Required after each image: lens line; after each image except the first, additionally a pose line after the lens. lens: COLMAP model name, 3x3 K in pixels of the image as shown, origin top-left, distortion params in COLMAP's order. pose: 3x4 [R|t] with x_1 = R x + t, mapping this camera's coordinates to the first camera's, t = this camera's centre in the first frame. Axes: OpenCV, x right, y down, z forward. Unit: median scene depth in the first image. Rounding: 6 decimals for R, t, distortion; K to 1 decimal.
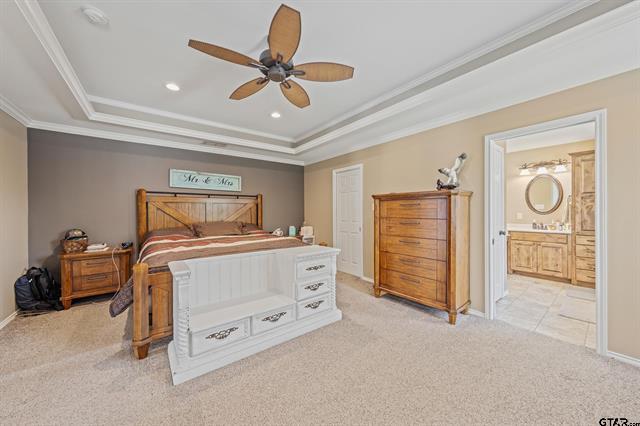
lens RADIAL K [[228.9, 0, 319.6], [0, 228.9, 211.8], [0, 0, 1]] dist [-0.003413, 0.000075]
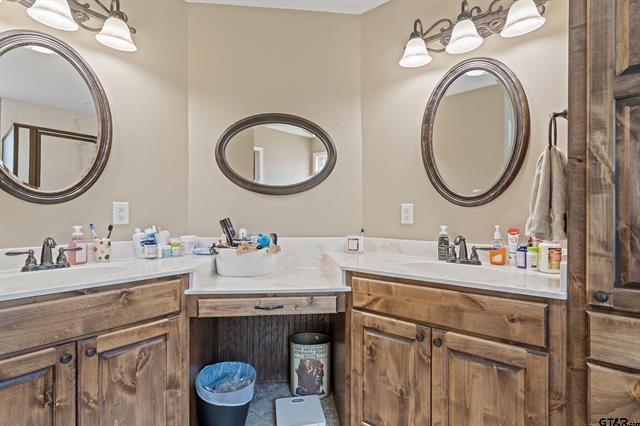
lens RADIAL K [[308.3, 0, 320.8], [0, 308.3, 214.1], [0, 0, 1]] dist [0.001545, -0.000070]
pose [[0.973968, 0.008108, 0.226539, 0.768073], [-0.006123, 0.999936, -0.009465, 0.026734], [-0.226602, 0.007831, 0.973956, 0.722218]]
